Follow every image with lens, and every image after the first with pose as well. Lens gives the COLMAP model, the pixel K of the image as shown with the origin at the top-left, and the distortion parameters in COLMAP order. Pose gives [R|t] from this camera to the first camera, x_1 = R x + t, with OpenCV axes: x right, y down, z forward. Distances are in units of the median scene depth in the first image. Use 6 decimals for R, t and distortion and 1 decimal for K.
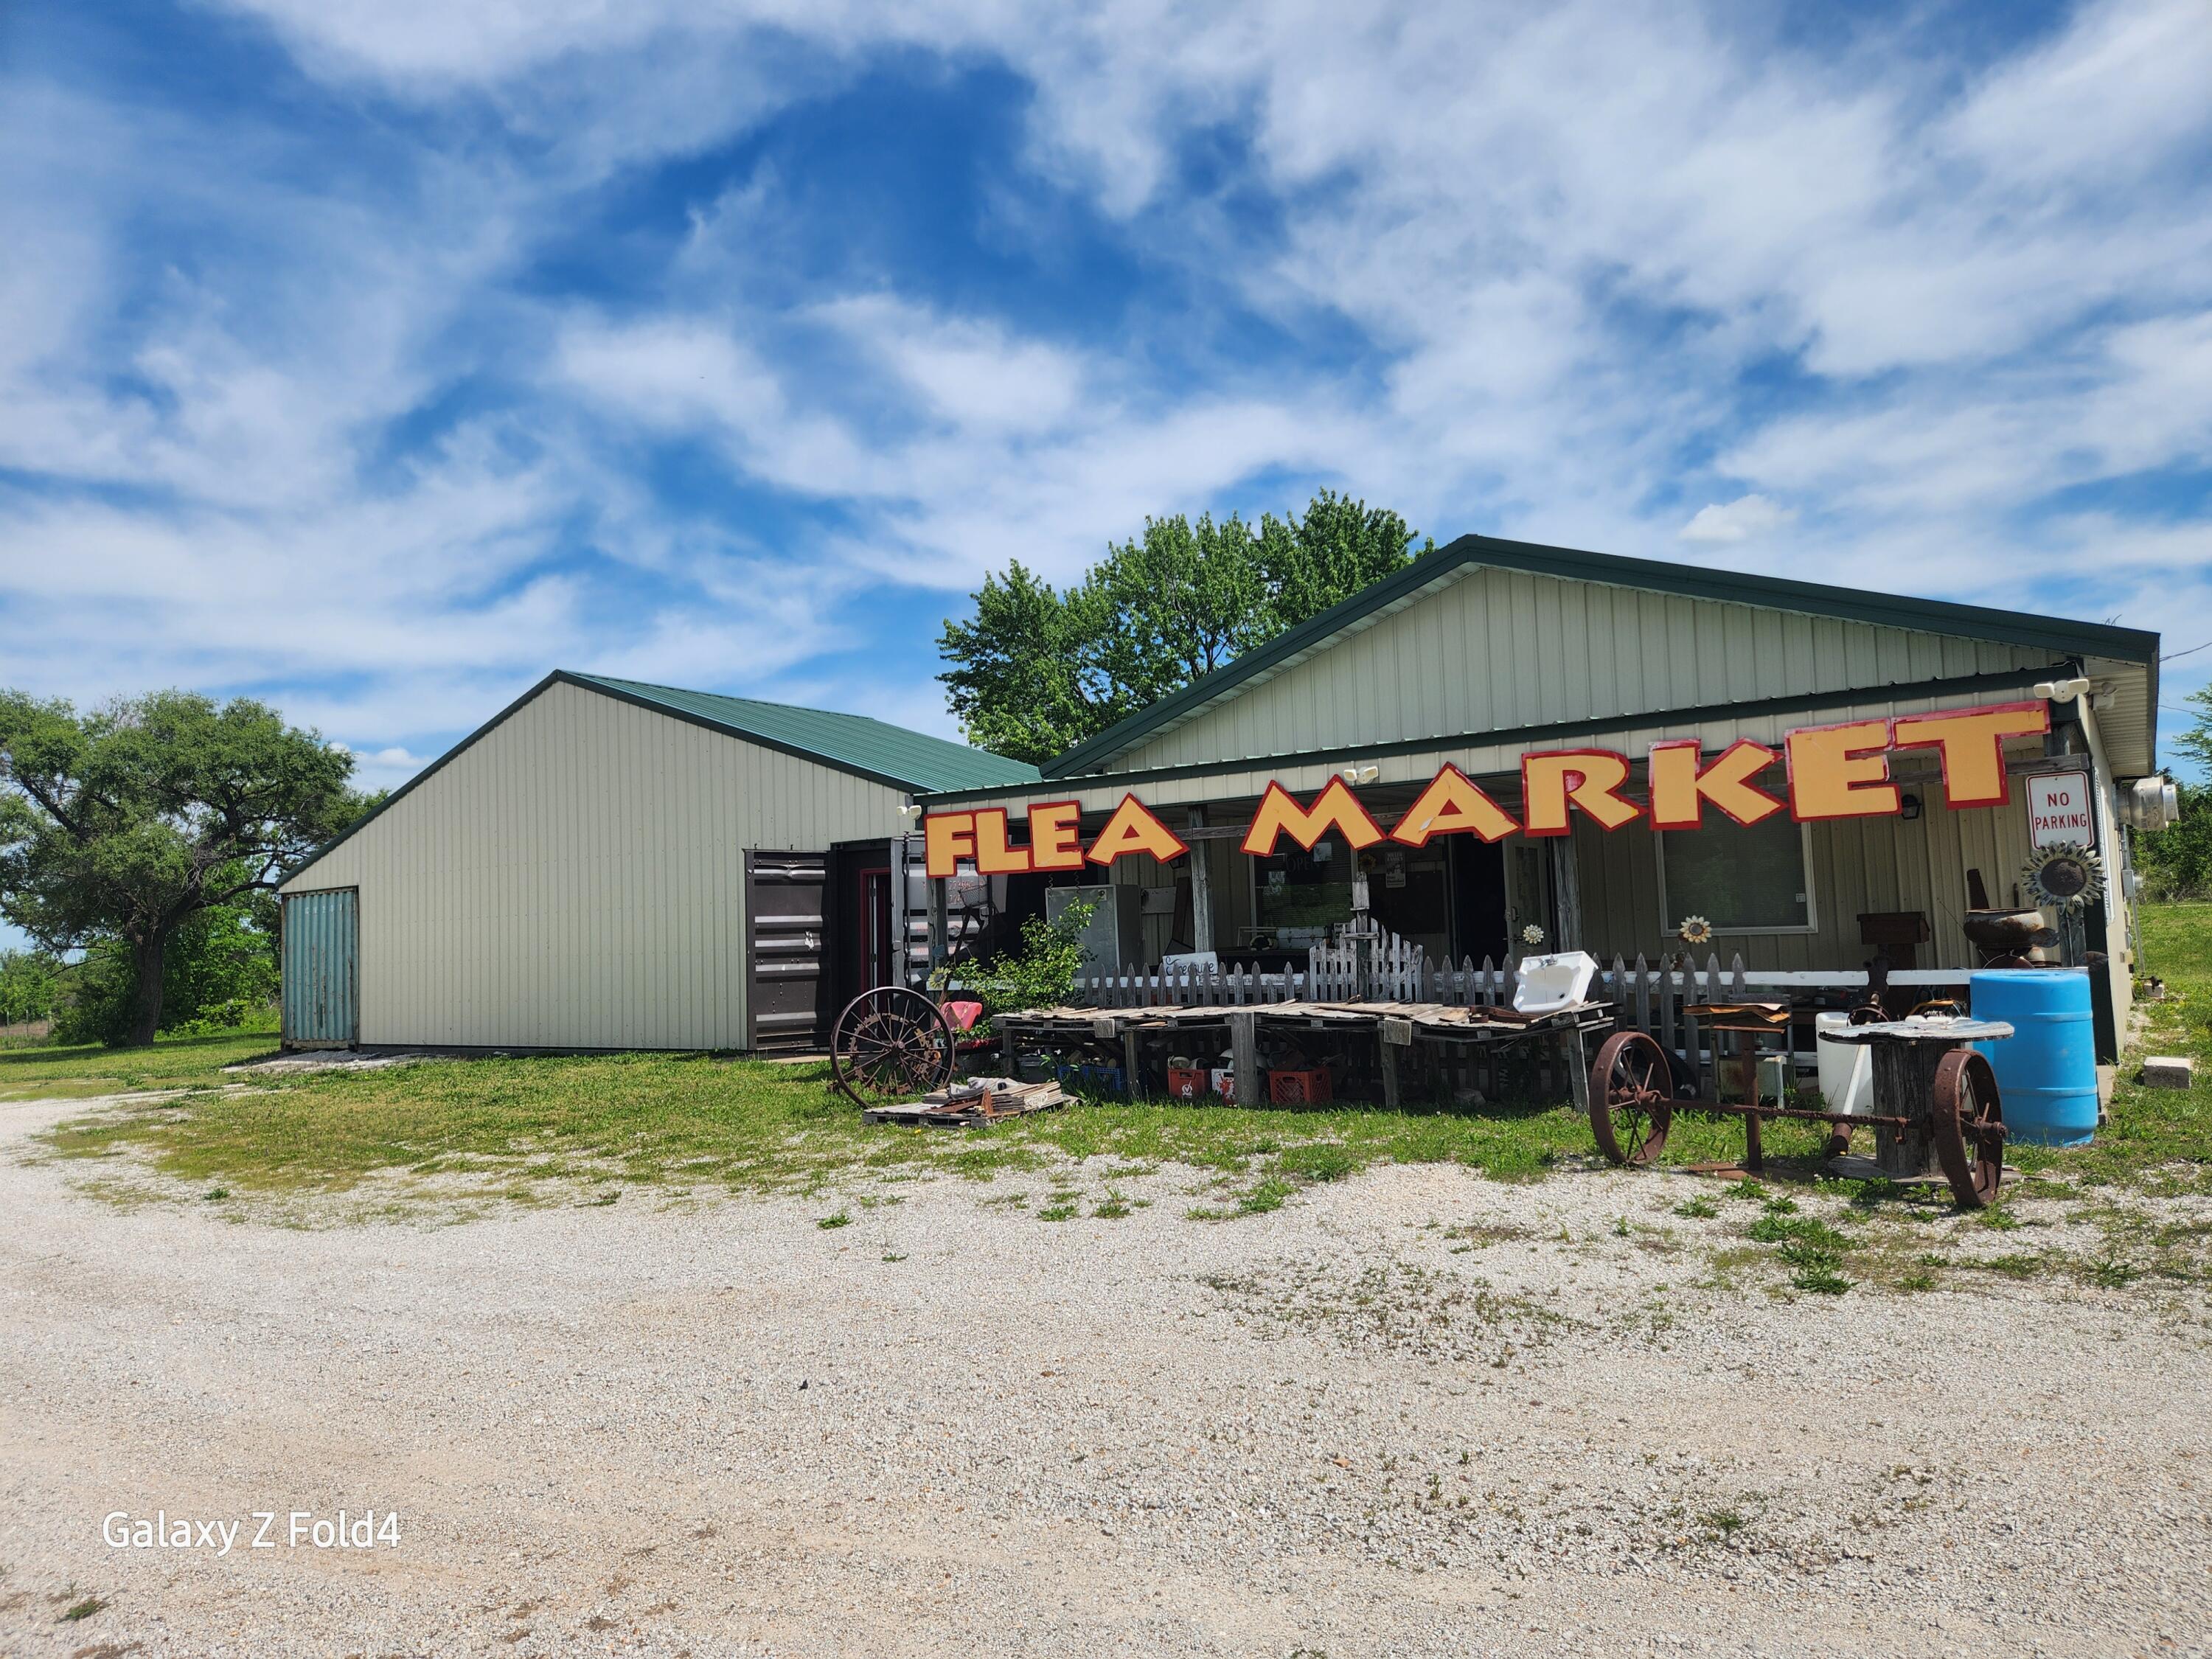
lens RADIAL K [[1478.5, 0, 1087.4], [0, 1478.5, 857.6], [0, 0, 1]] dist [0.081026, -0.070542]
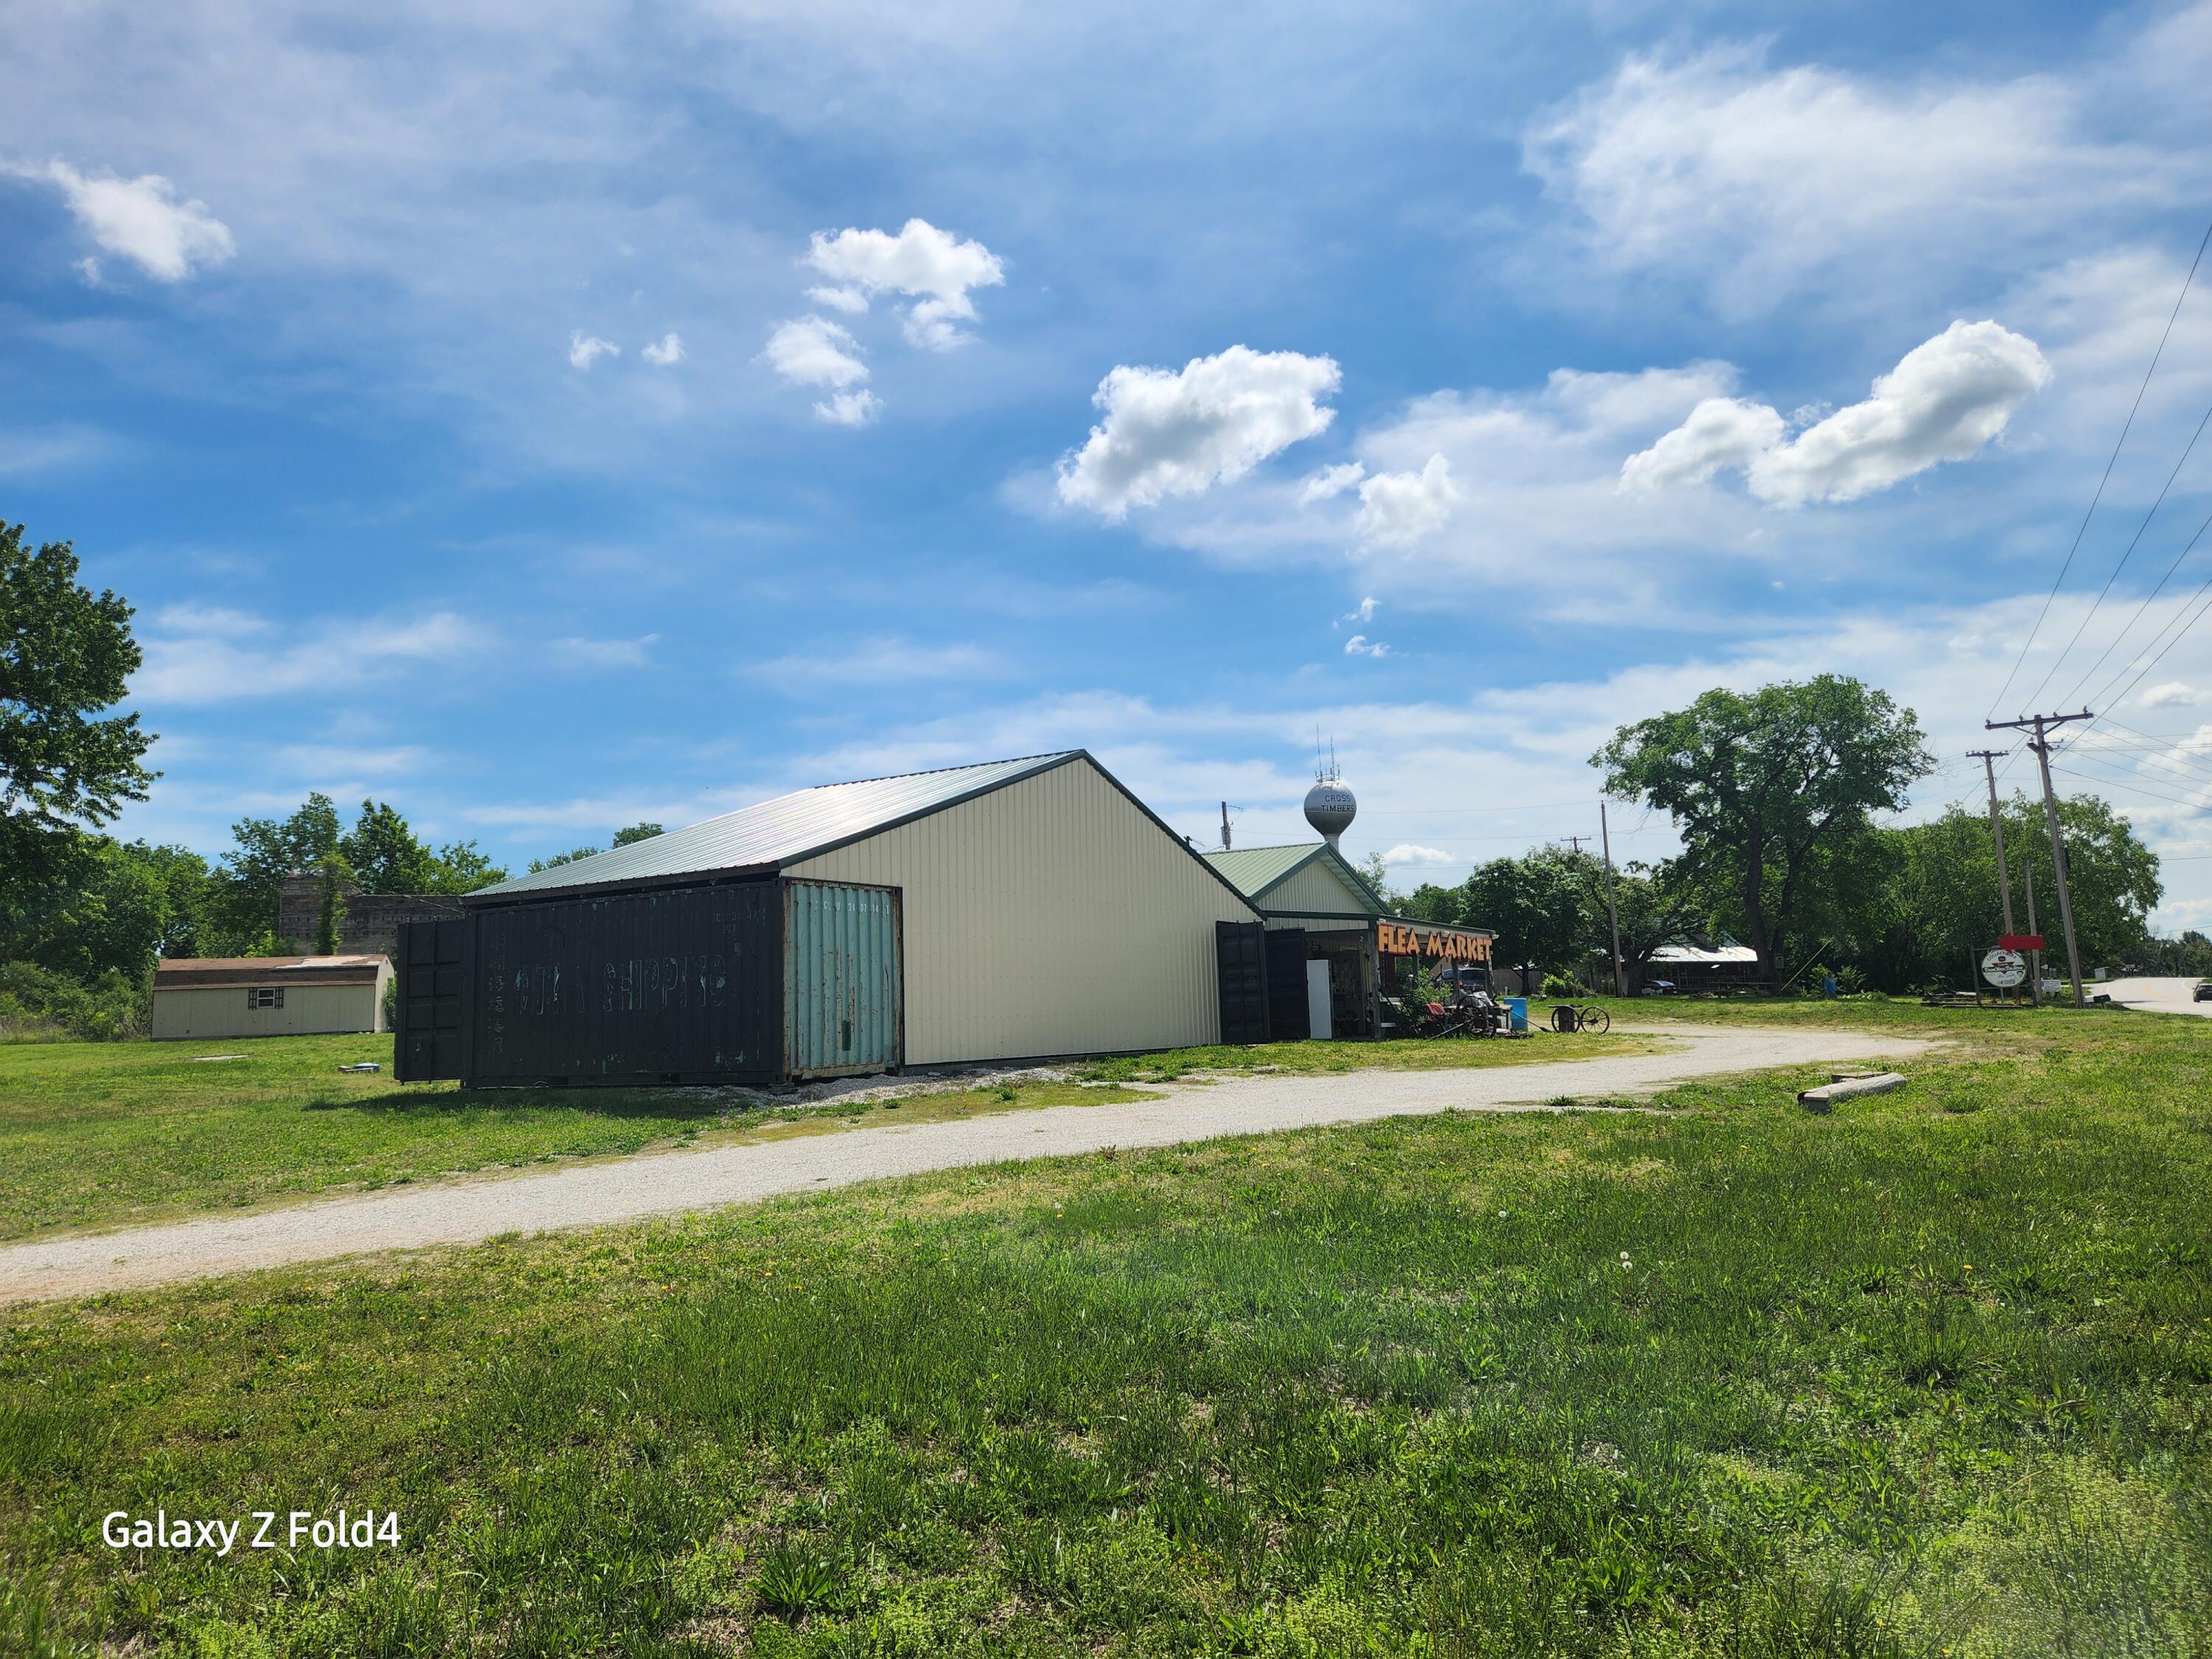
lens RADIAL K [[1478.5, 0, 1115.5], [0, 1478.5, 822.6], [0, 0, 1]] dist [0.081026, -0.070542]
pose [[-0.100128, 0.173535, 0.979724, -1.942464], [-0.018661, 0.984172, -0.176230, 0.190030], [-0.994800, -0.035928, -0.095305, 1.350095]]
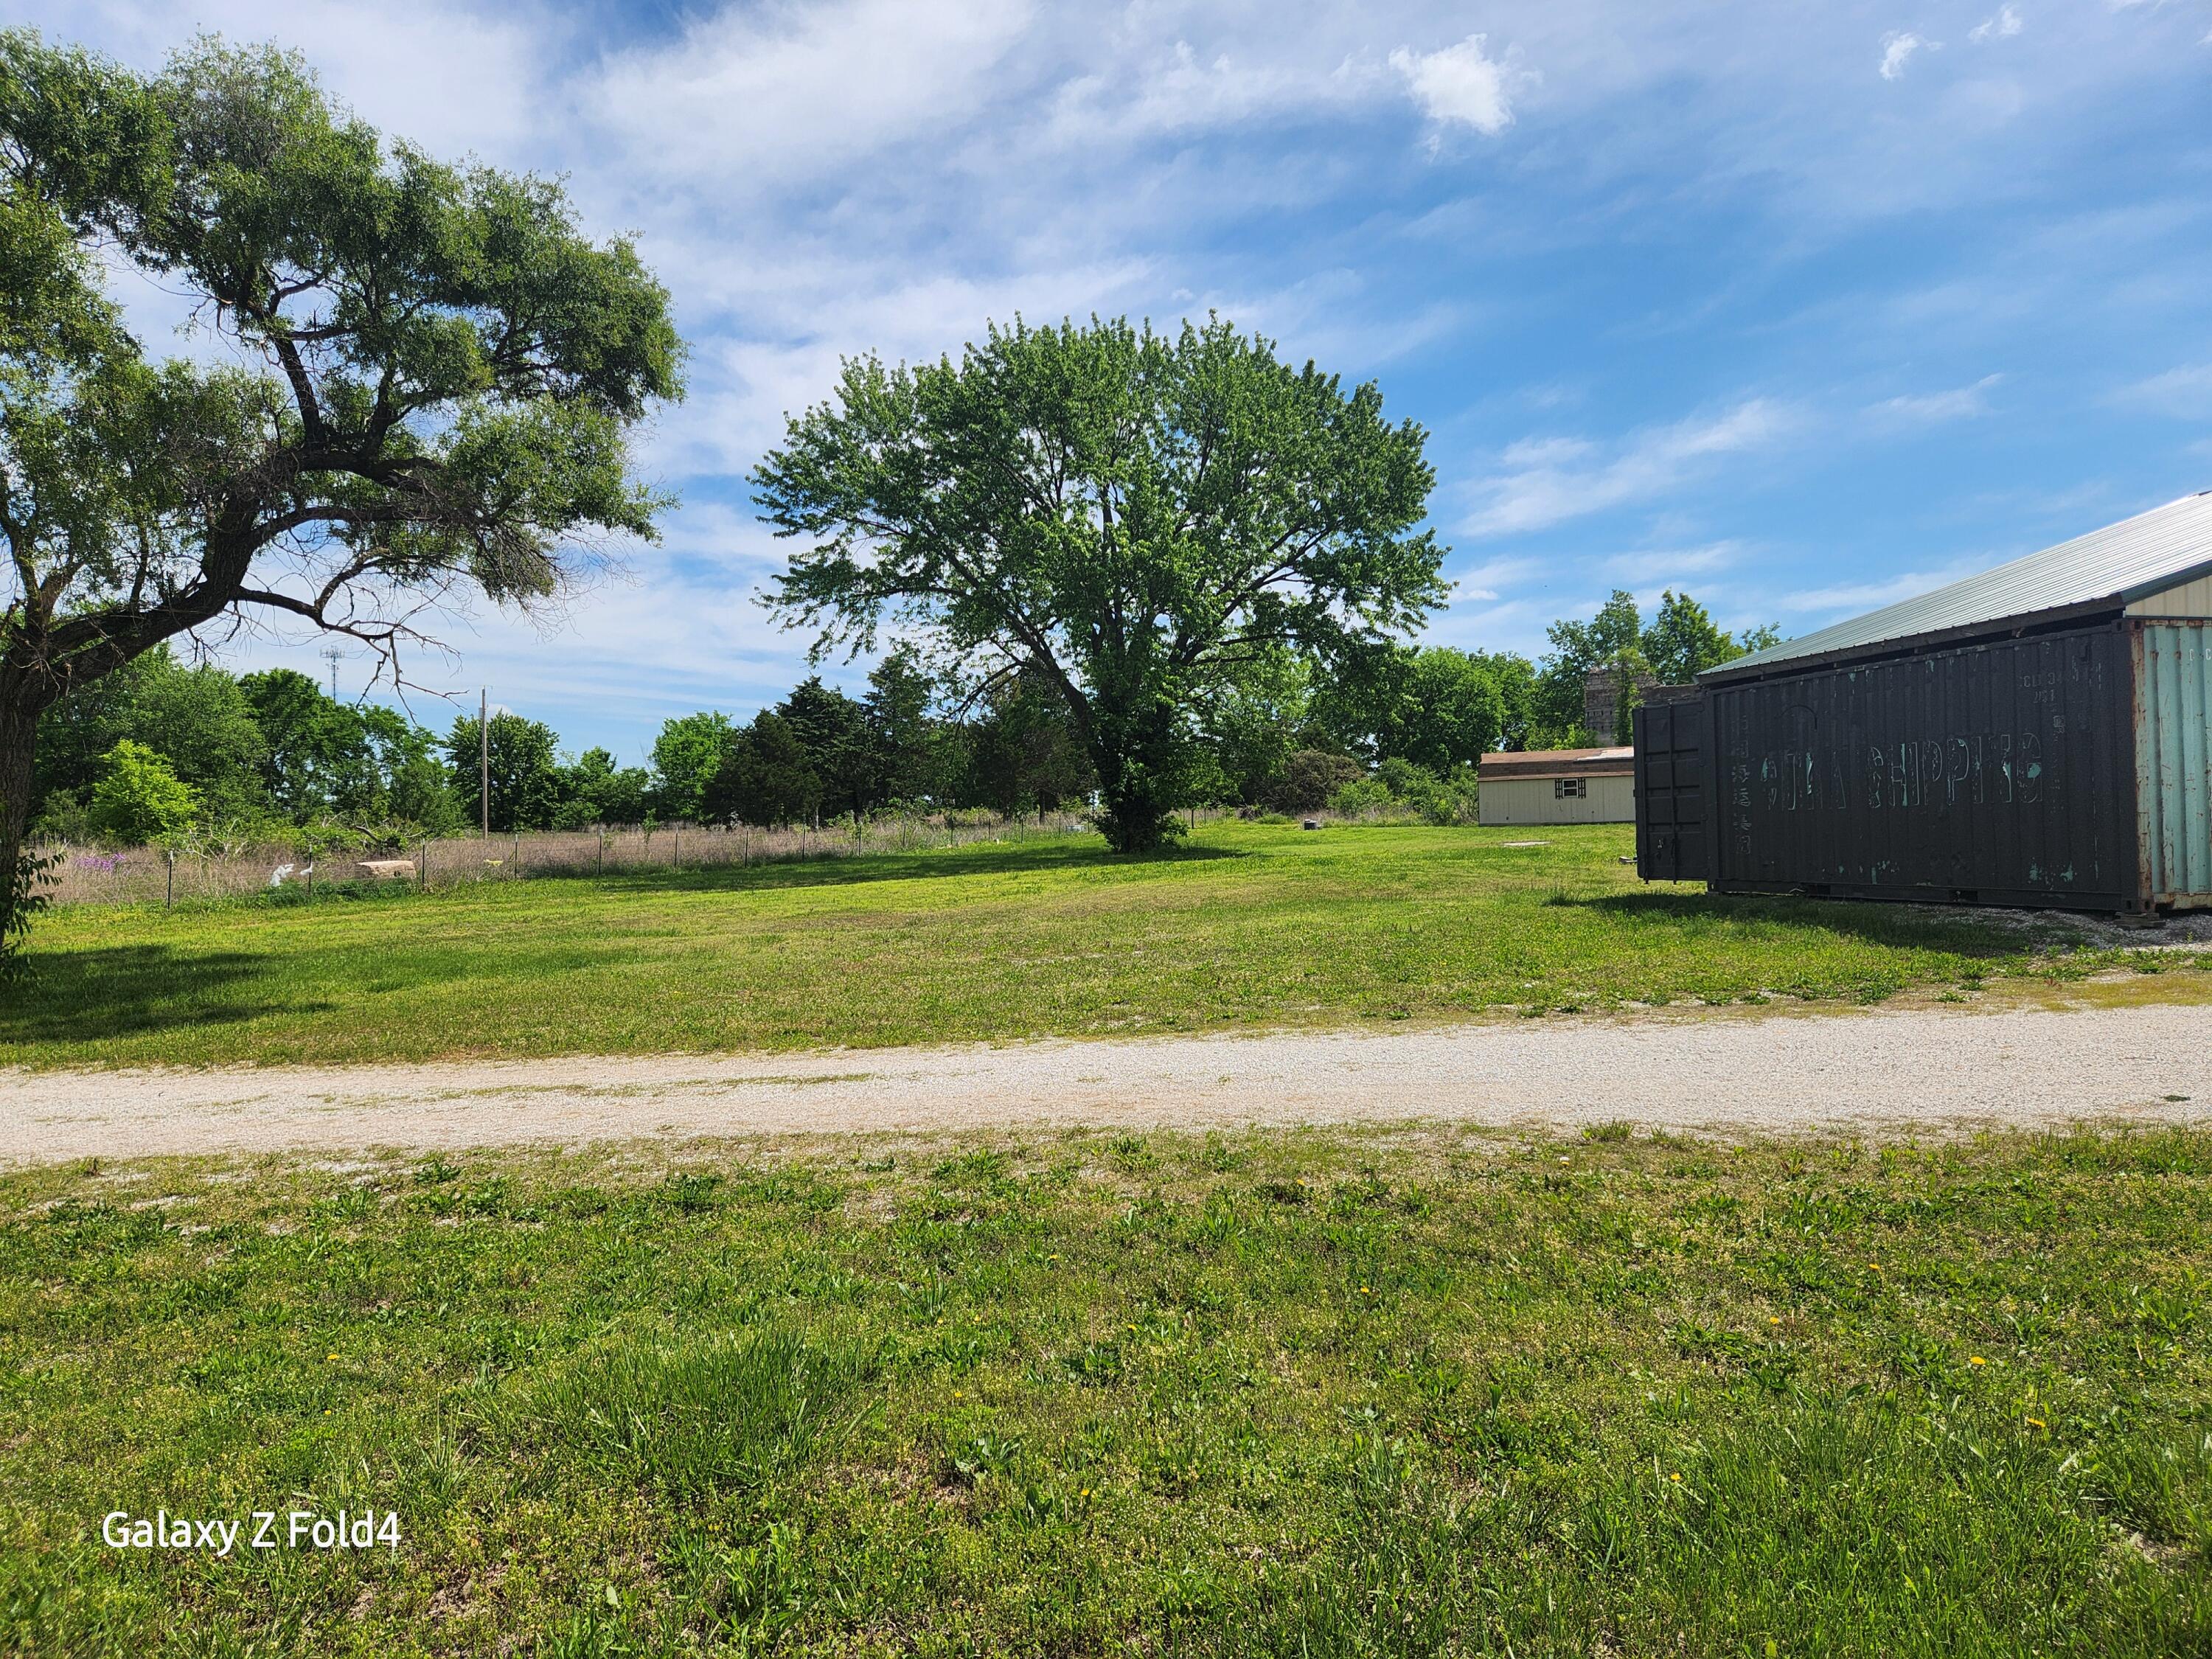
lens RADIAL K [[1478.5, 0, 1106.4], [0, 1478.5, 775.0], [0, 0, 1]] dist [0.081026, -0.070542]
pose [[0.672316, 0.063388, 0.737546, -1.719488], [-0.052893, 0.997894, -0.037548, 0.176094], [-0.738372, -0.013766, 0.674253, 1.352654]]
